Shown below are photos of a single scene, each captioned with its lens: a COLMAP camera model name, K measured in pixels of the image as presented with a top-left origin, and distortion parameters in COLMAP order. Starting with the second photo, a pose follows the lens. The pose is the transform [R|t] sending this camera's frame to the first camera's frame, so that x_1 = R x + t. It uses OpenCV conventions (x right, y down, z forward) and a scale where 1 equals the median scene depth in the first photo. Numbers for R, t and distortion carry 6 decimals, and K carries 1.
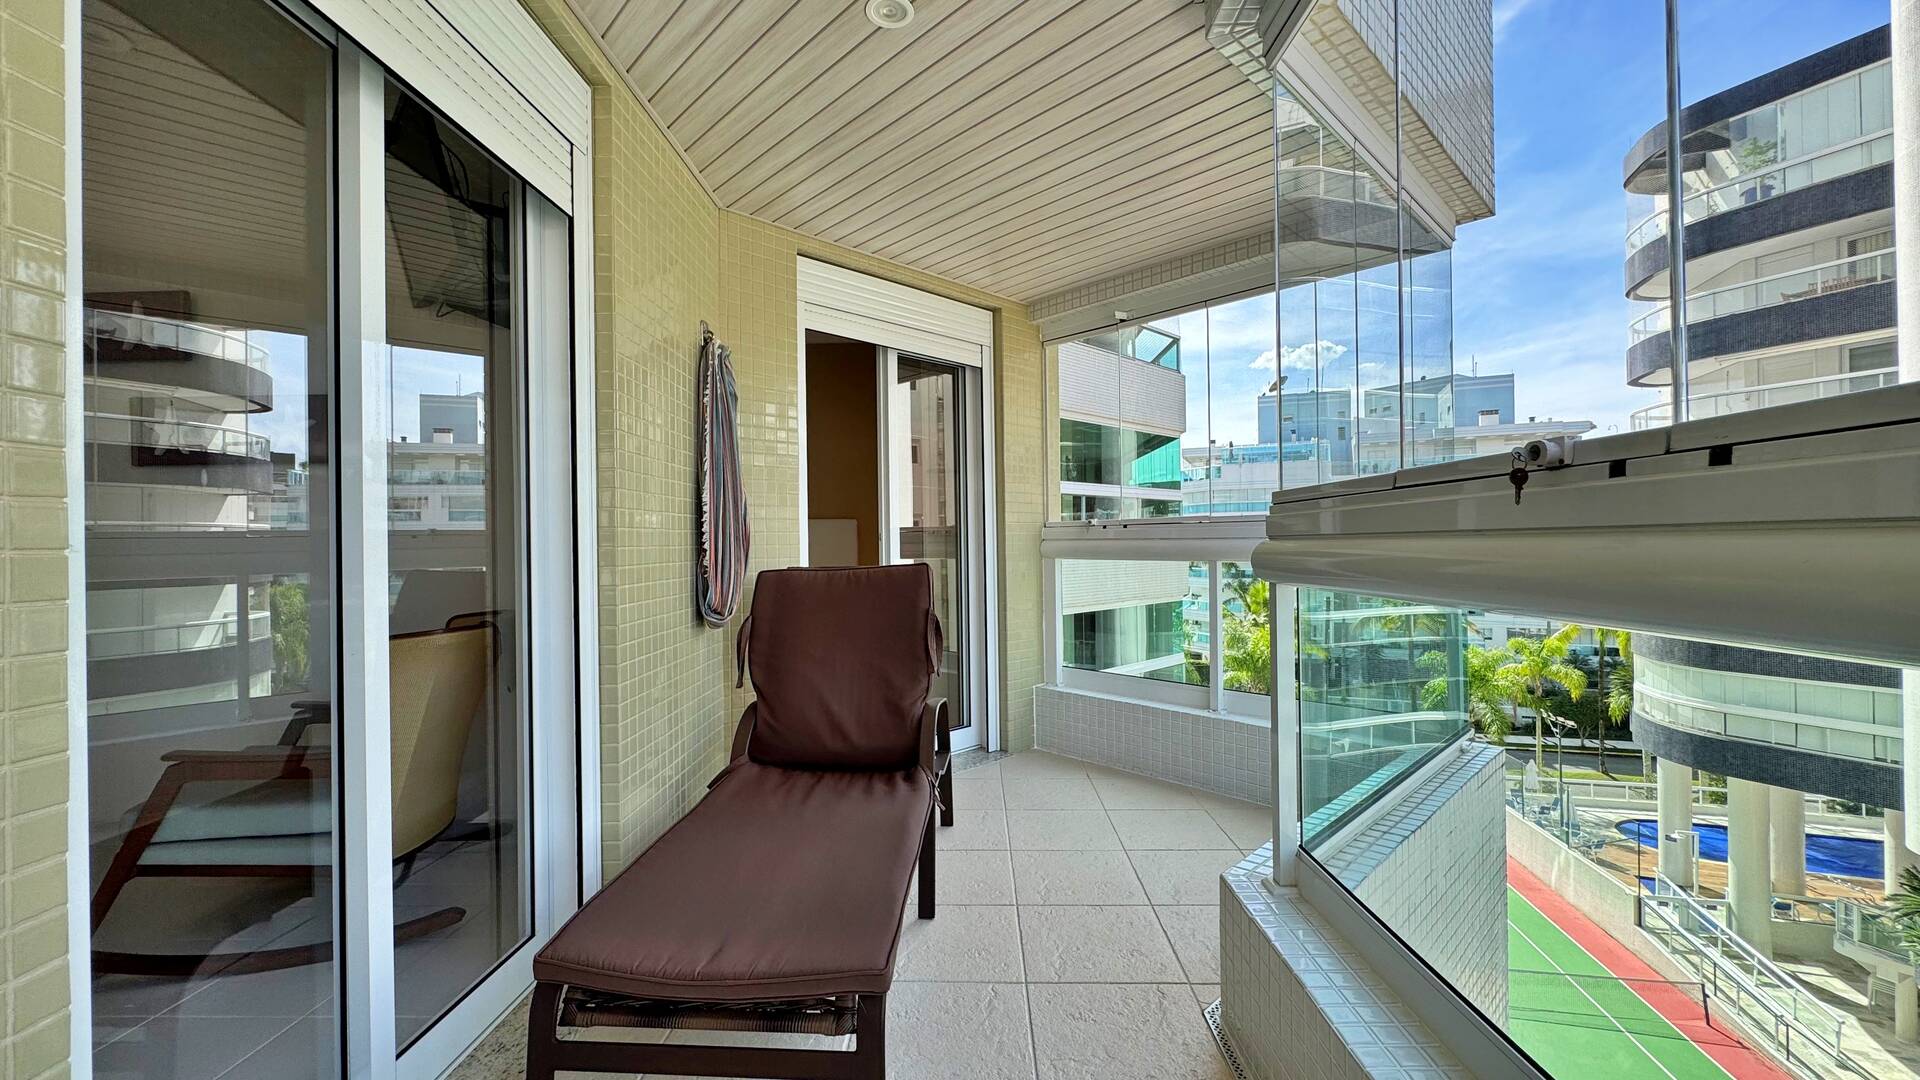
lens RADIAL K [[765.2, 0, 960.0], [0, 765.2, 540.0], [0, 0, 1]] dist [-0.001621, 0.000125]
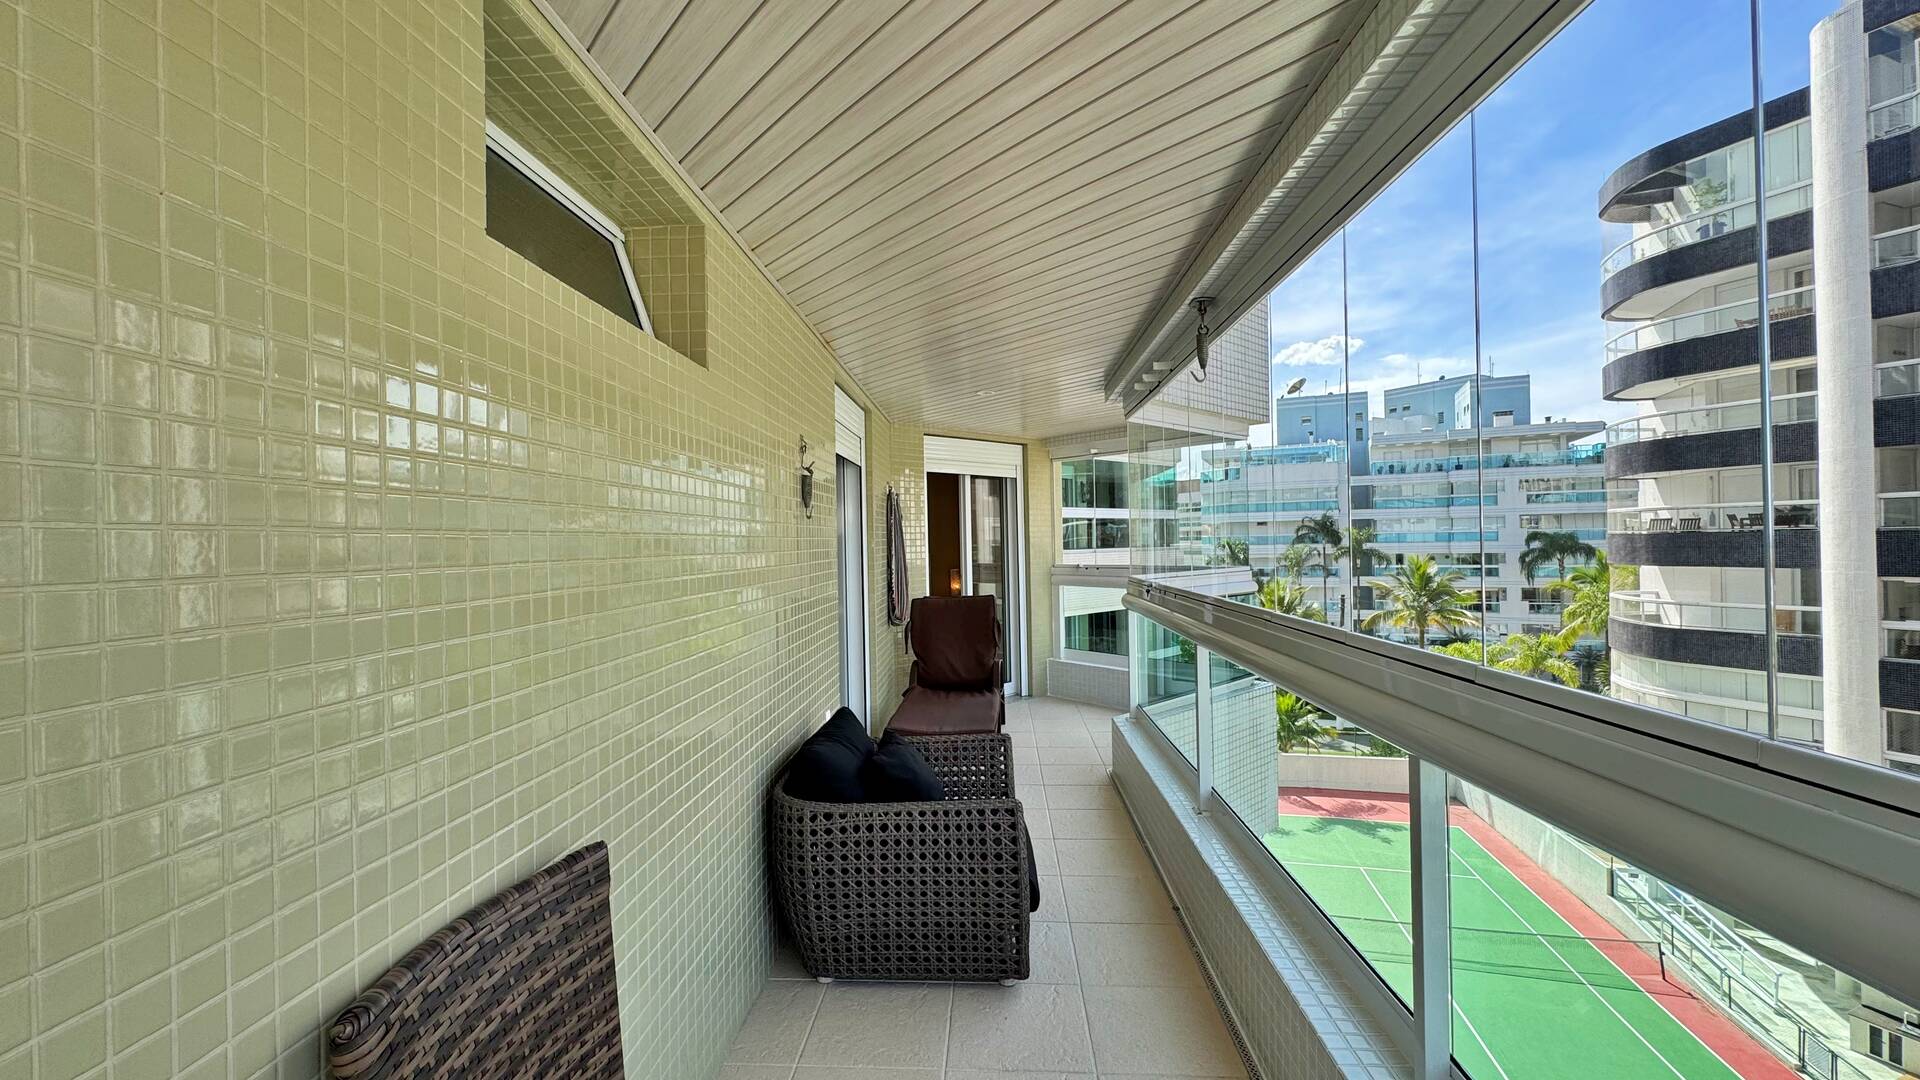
lens RADIAL K [[765.2, 0, 960.0], [0, 765.2, 540.0], [0, 0, 1]] dist [-0.001621, 0.000125]
pose [[0.999483, -0.006706, -0.031437, -0.008583], [0.006782, 0.999974, 0.002320, -0.016119], [0.031421, -0.002532, 0.999503, -0.139591]]
